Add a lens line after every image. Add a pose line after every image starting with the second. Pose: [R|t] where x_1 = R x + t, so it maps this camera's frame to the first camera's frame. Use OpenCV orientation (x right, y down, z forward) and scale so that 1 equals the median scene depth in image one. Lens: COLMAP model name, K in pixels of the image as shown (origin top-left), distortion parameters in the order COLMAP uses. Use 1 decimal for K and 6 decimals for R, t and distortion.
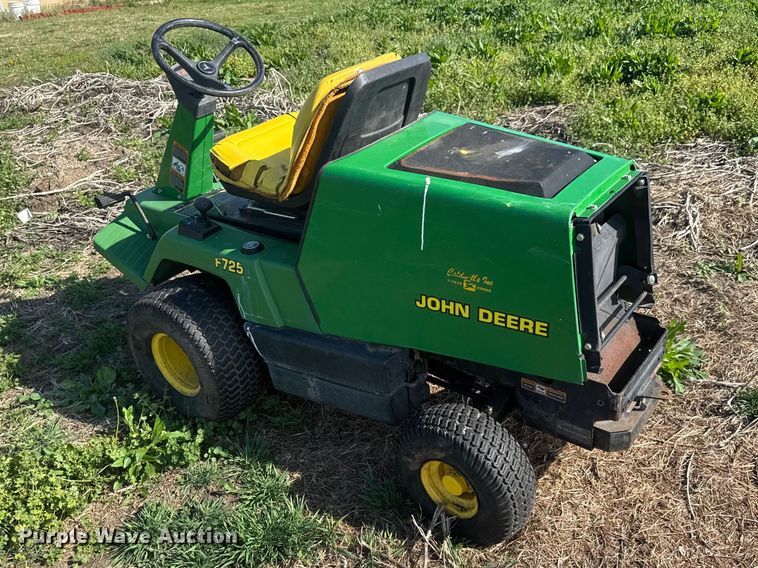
lens RADIAL K [[677.5, 0, 386.5], [0, 677.5, 284.5], [0, 0, 1]] dist [0.101163, -0.122873]
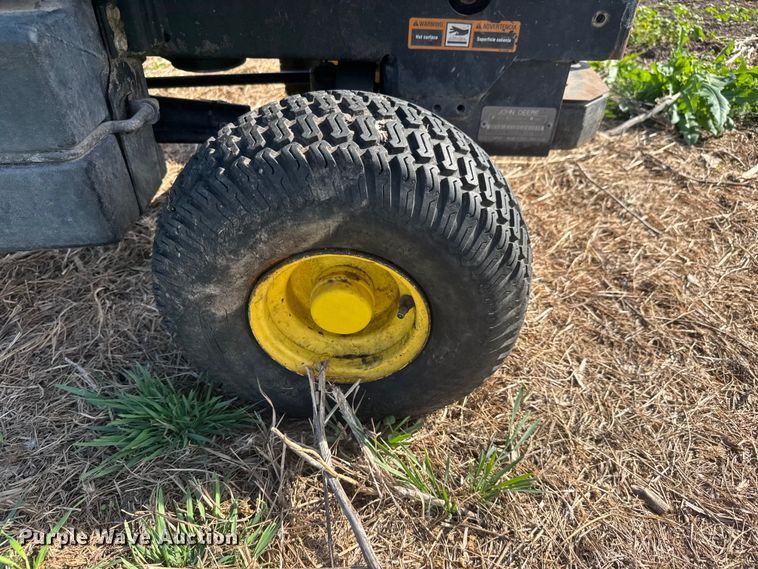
lens RADIAL K [[611.5, 0, 357.5], [0, 611.5, 268.5], [0, 0, 1]] dist [0.082126, -0.000249]
pose [[0.805541, -0.291811, 0.515703, -0.061790], [0.216193, 0.955071, 0.202729, 0.181065], [-0.551692, -0.051815, 0.832437, 0.633350]]
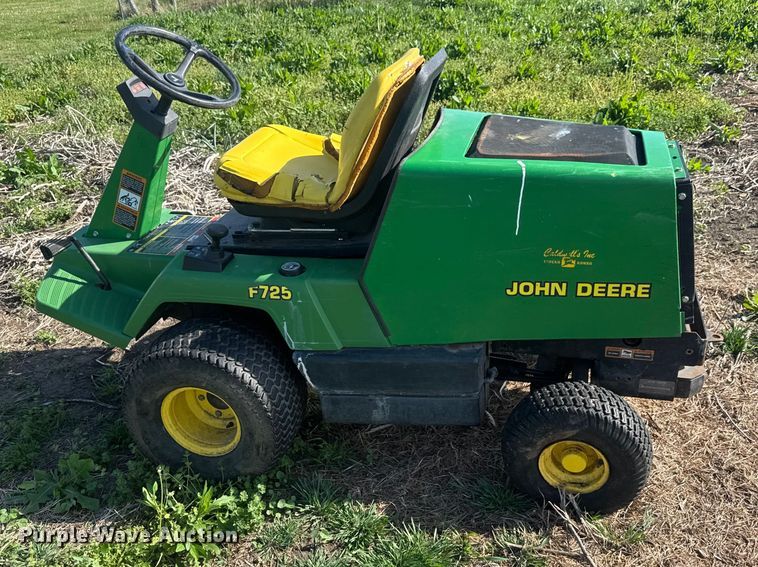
lens RADIAL K [[706.7, 0, 389.4], [0, 706.7, 301.5], [0, 0, 1]] dist [0.109821, -0.173732]
pose [[0.920755, -0.157413, 0.356975, -0.442242], [0.171440, 0.985164, -0.007776, 0.018663], [-0.350455, 0.068359, 0.934082, 0.085171]]
